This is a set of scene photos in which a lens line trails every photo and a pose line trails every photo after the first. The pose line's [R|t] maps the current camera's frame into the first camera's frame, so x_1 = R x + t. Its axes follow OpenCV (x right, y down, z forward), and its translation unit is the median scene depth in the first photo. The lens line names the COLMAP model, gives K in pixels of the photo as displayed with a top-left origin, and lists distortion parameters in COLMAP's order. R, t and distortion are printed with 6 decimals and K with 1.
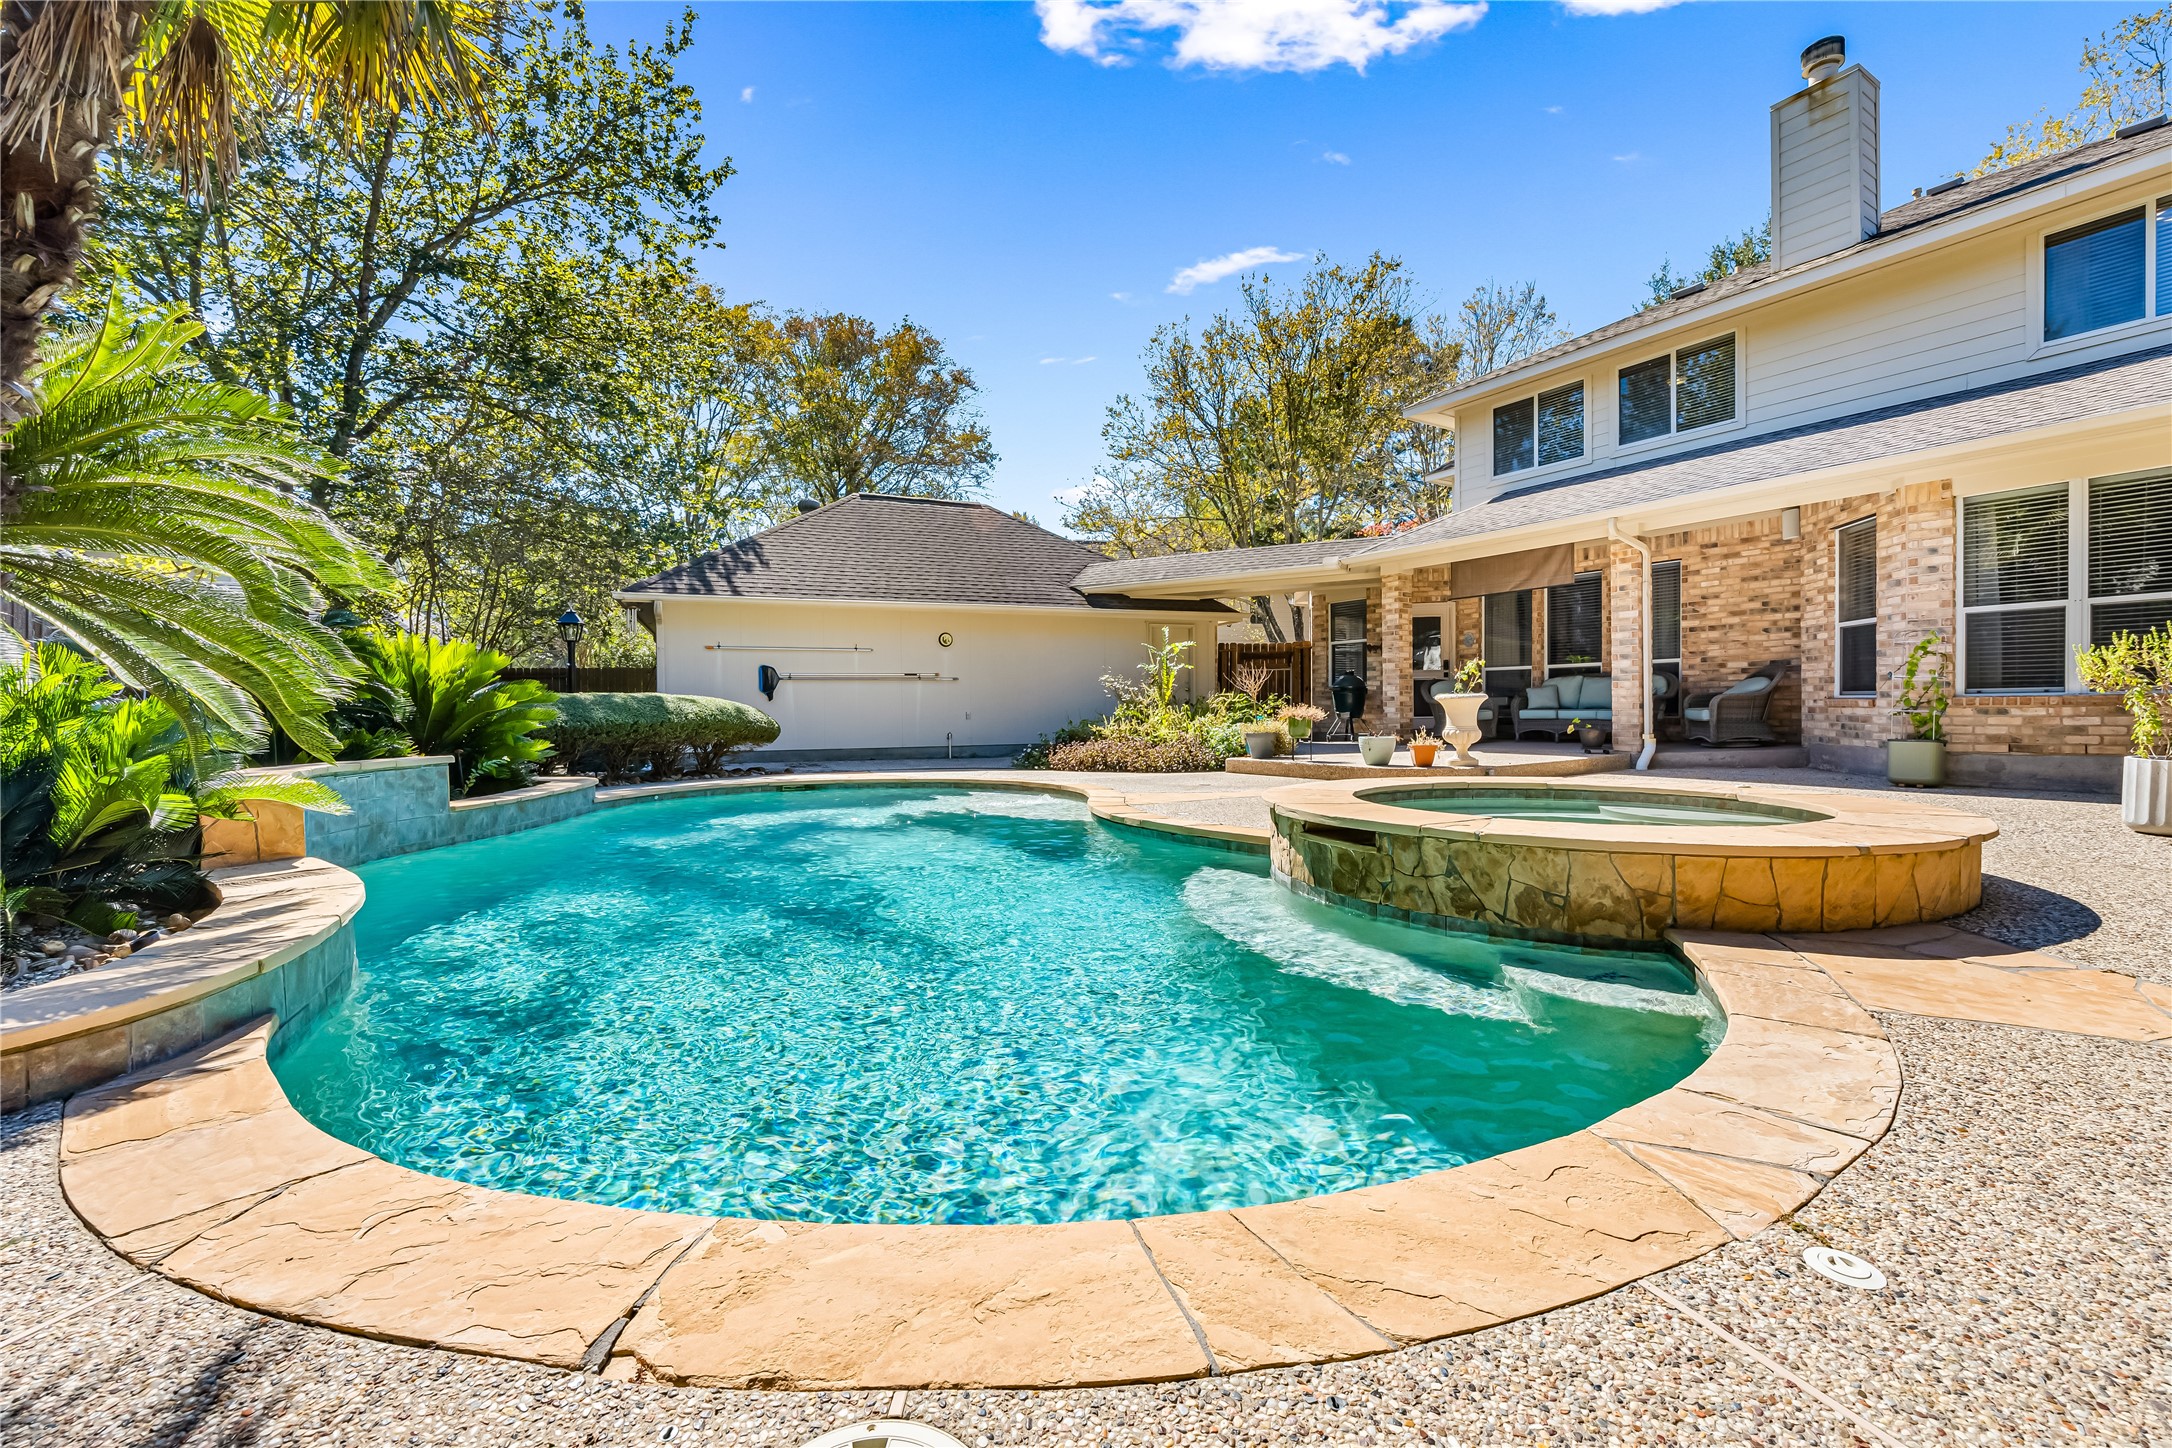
lens RADIAL K [[884.6, 0, 1087.9], [0, 884.6, 726.0], [0, 0, 1]] dist [-0.004874, 0.000277]
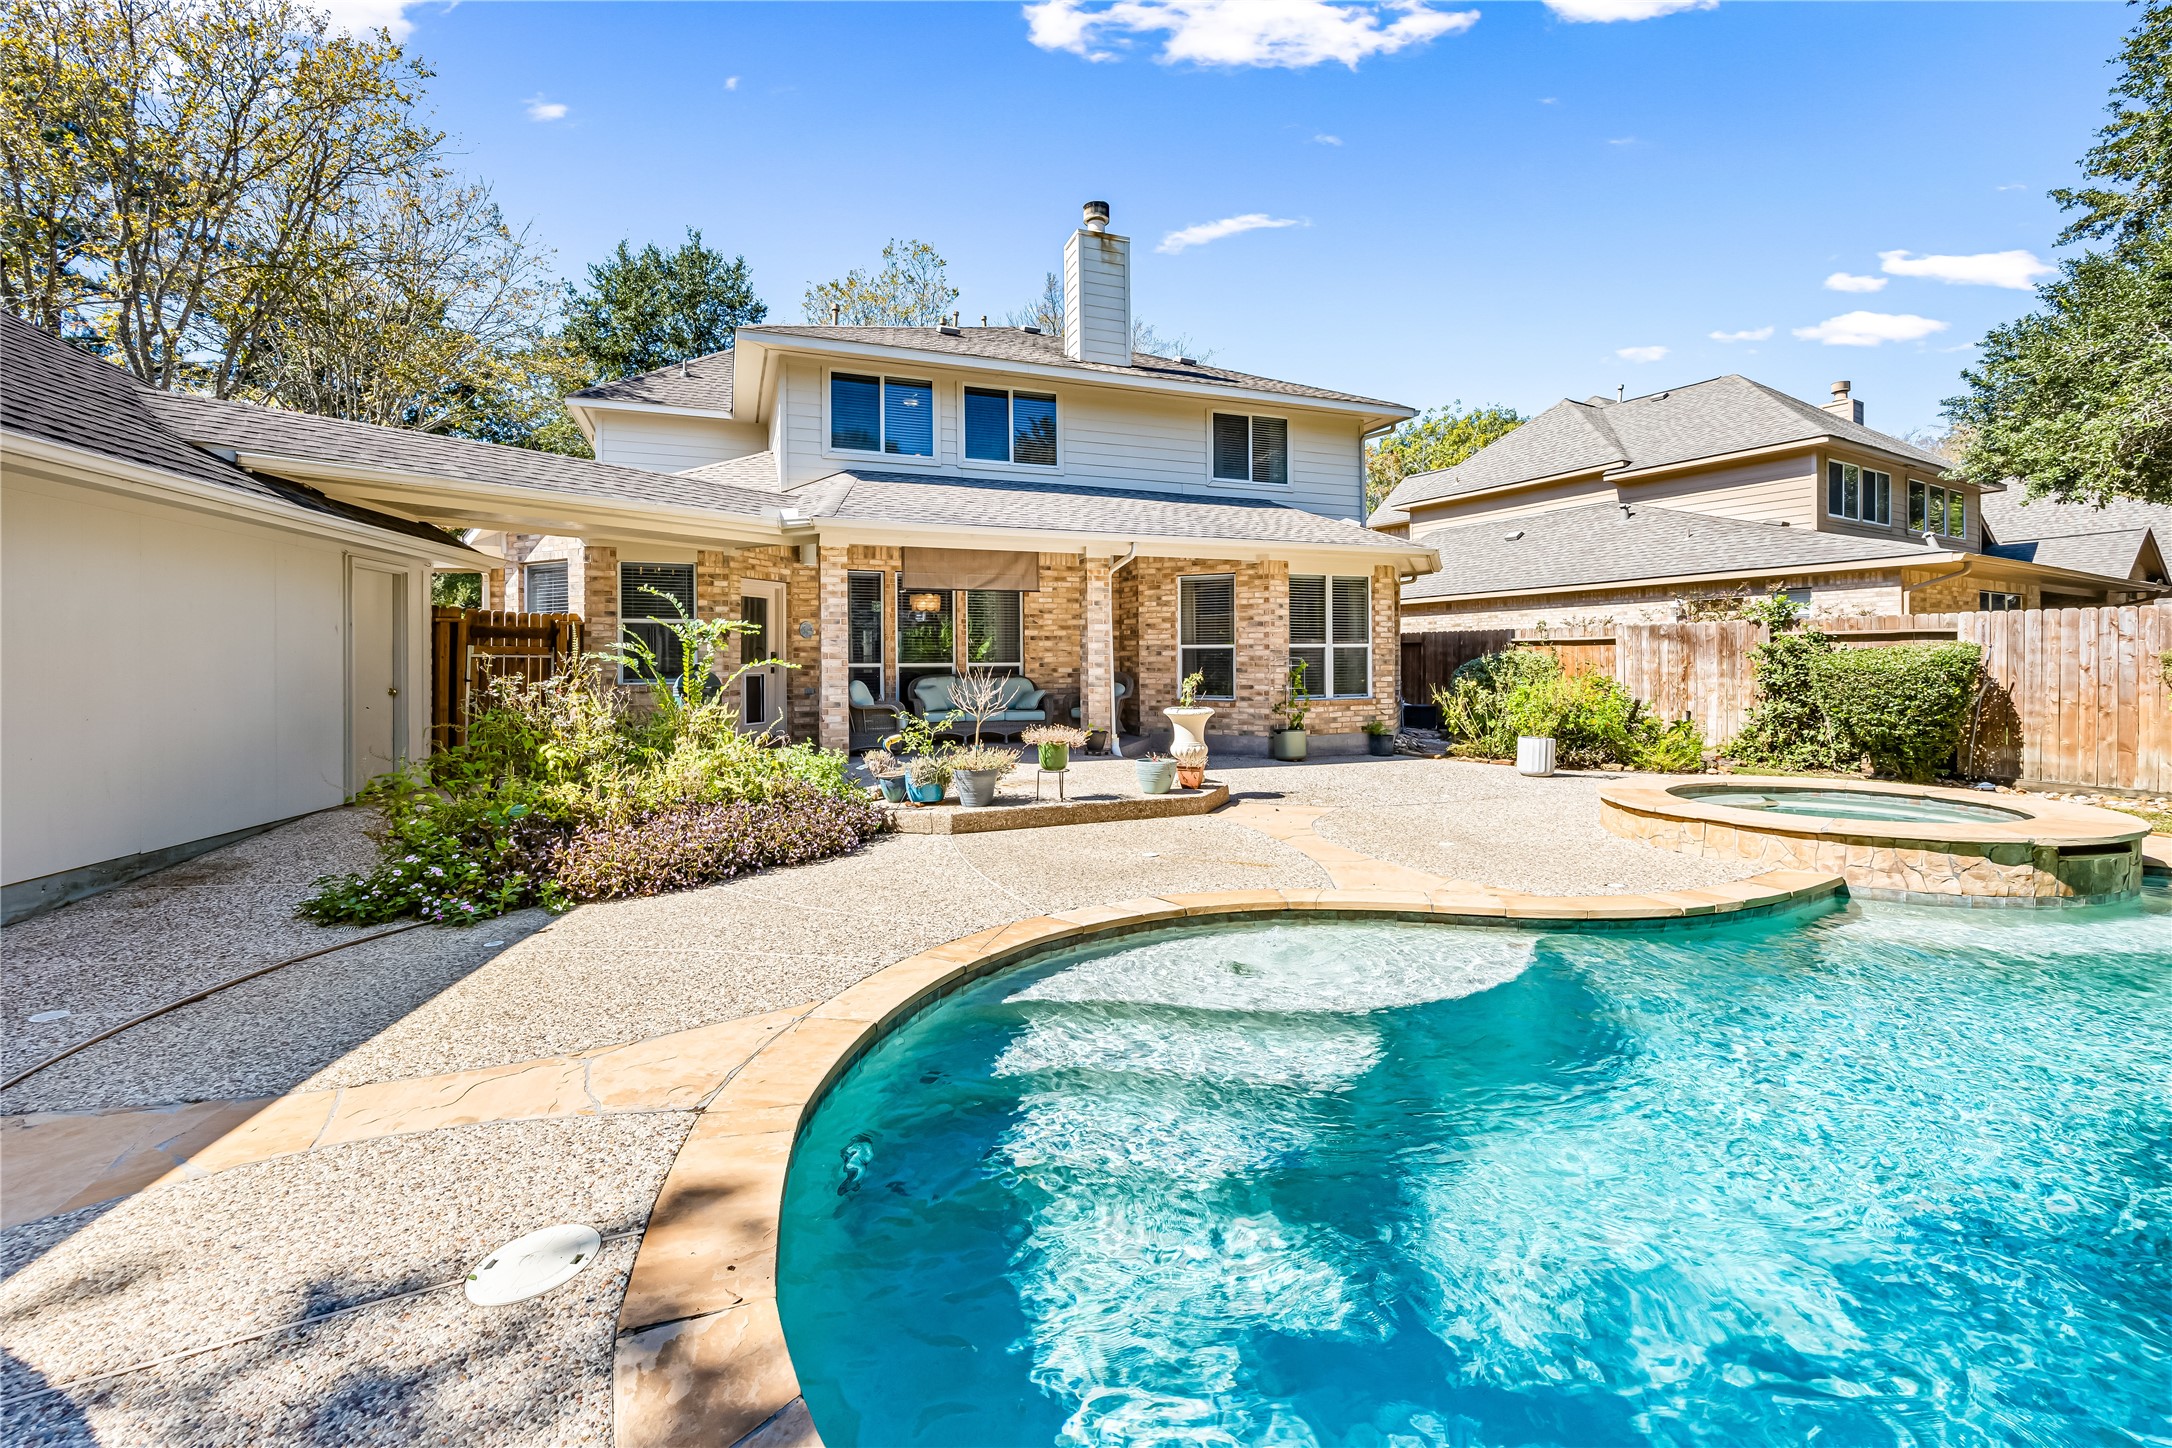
lens RADIAL K [[884.6, 0, 1041.0], [0, 884.6, 676.4], [0, 0, 1]] dist [-0.004874, 0.000277]
pose [[0.210009, -0.001854, 0.977698, -0.444611], [0.023926, 0.999708, -0.003243, -0.056477], [-0.977407, 0.024074, 0.209992, 0.758016]]
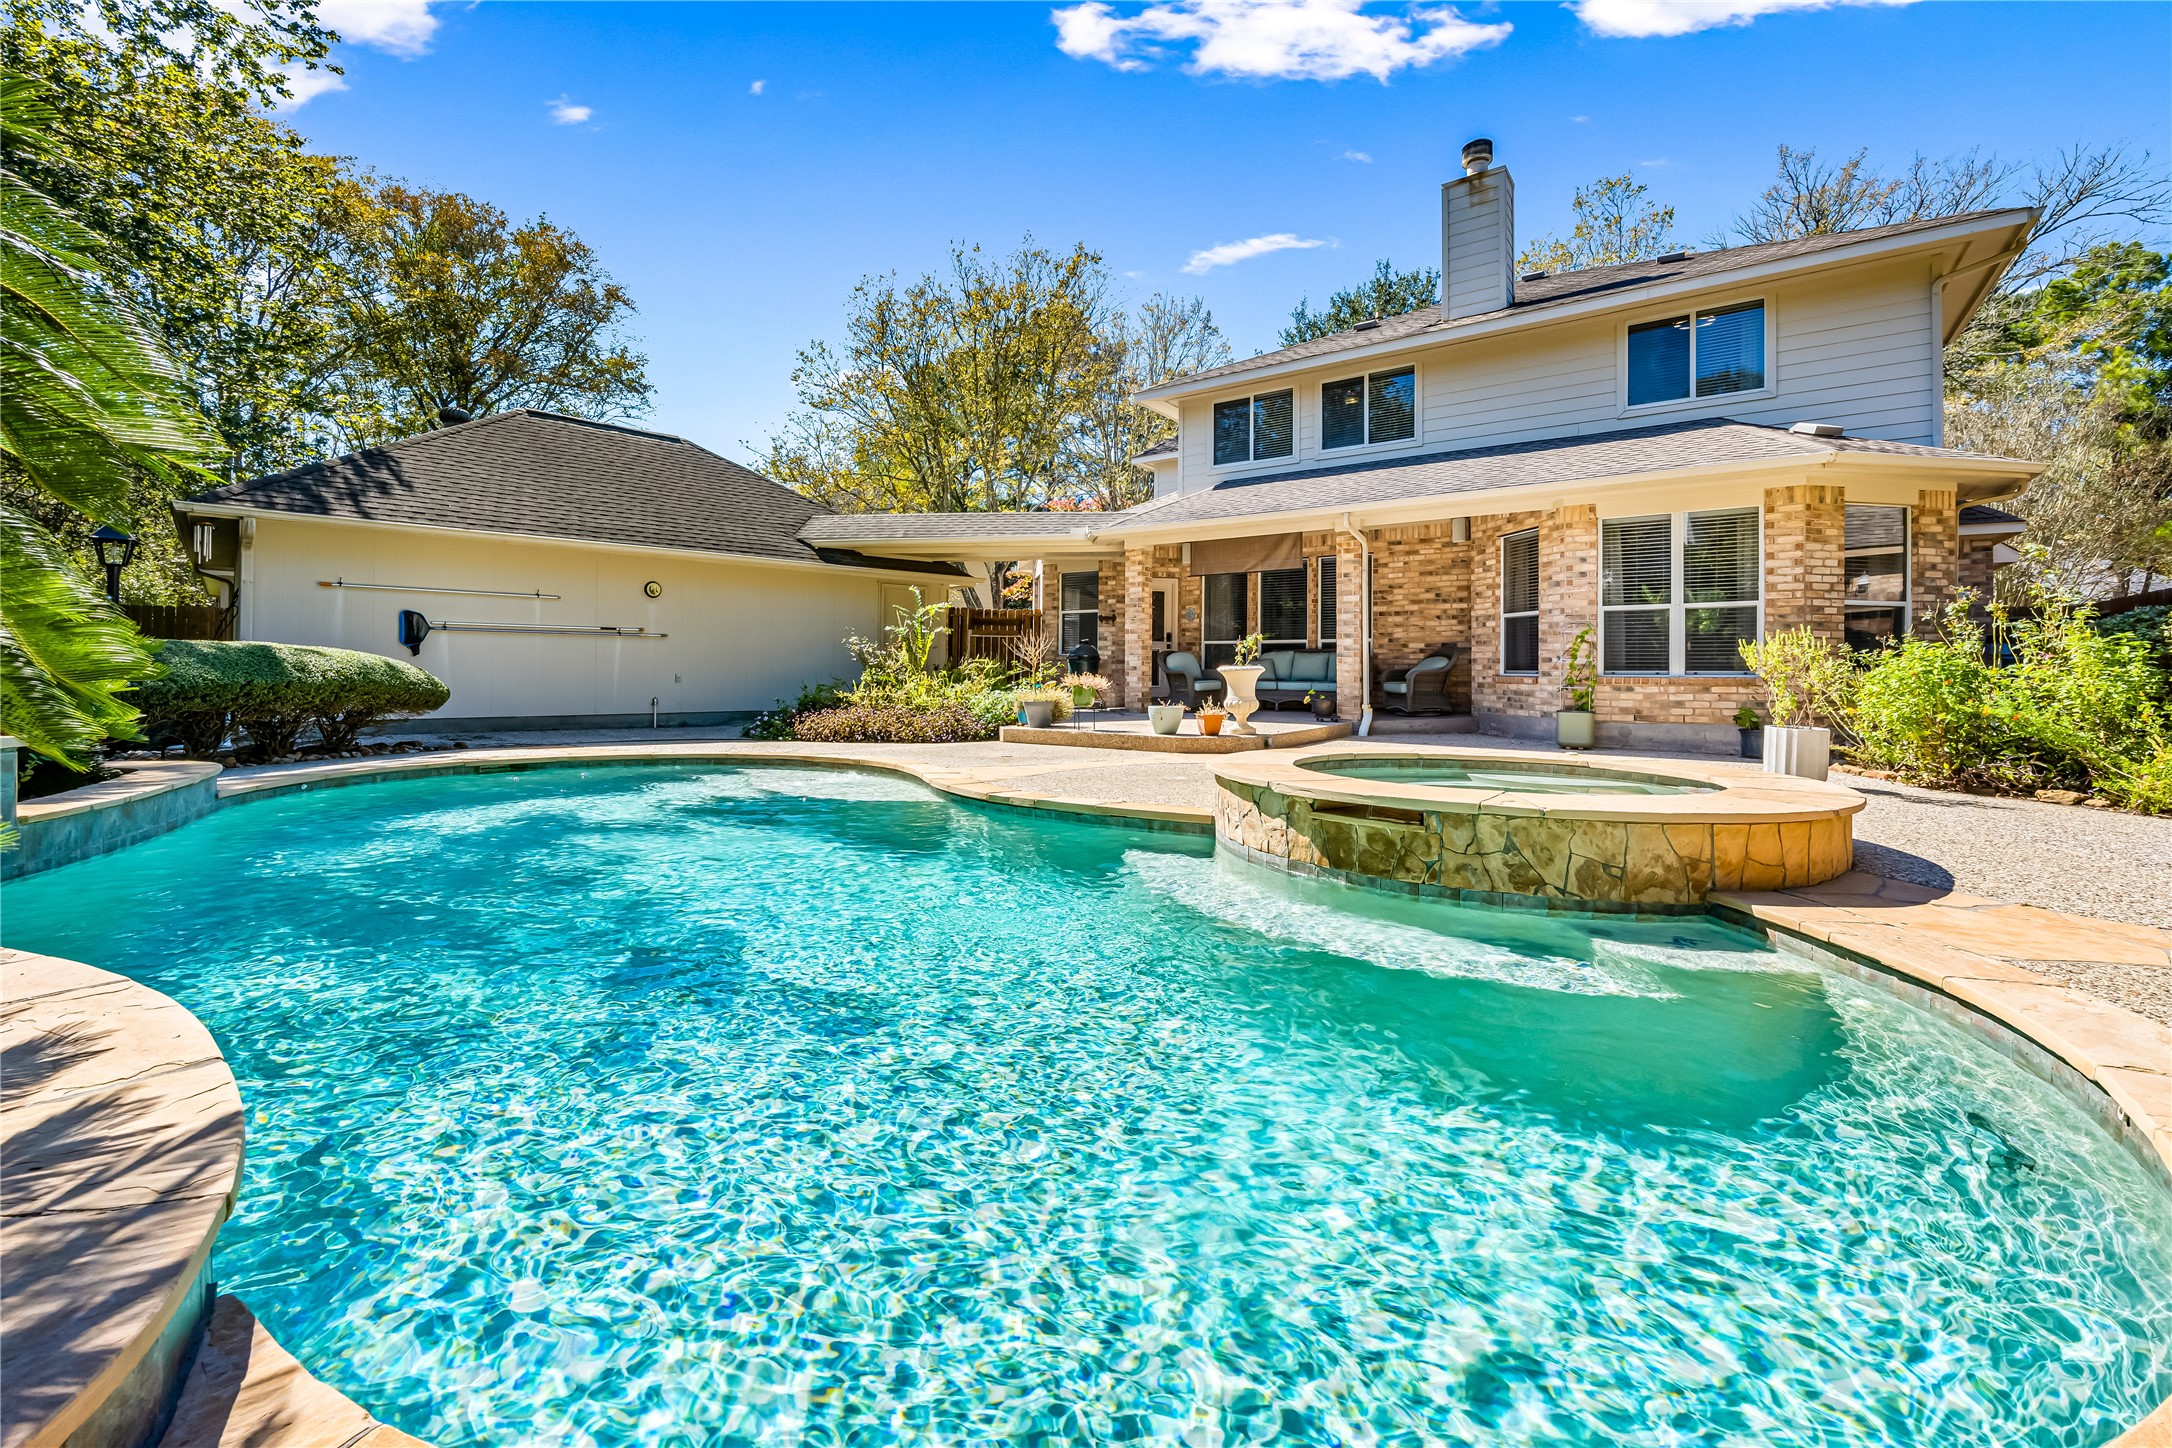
lens RADIAL K [[884.6, 0, 1065.8], [0, 884.6, 671.1], [0, 0, 1]] dist [-0.004874, 0.000277]
pose [[0.931213, 0.018027, 0.364029, -0.125970], [-0.010026, 0.999665, -0.023857, -0.002426], [-0.364337, 0.018566, 0.931082, 0.070317]]
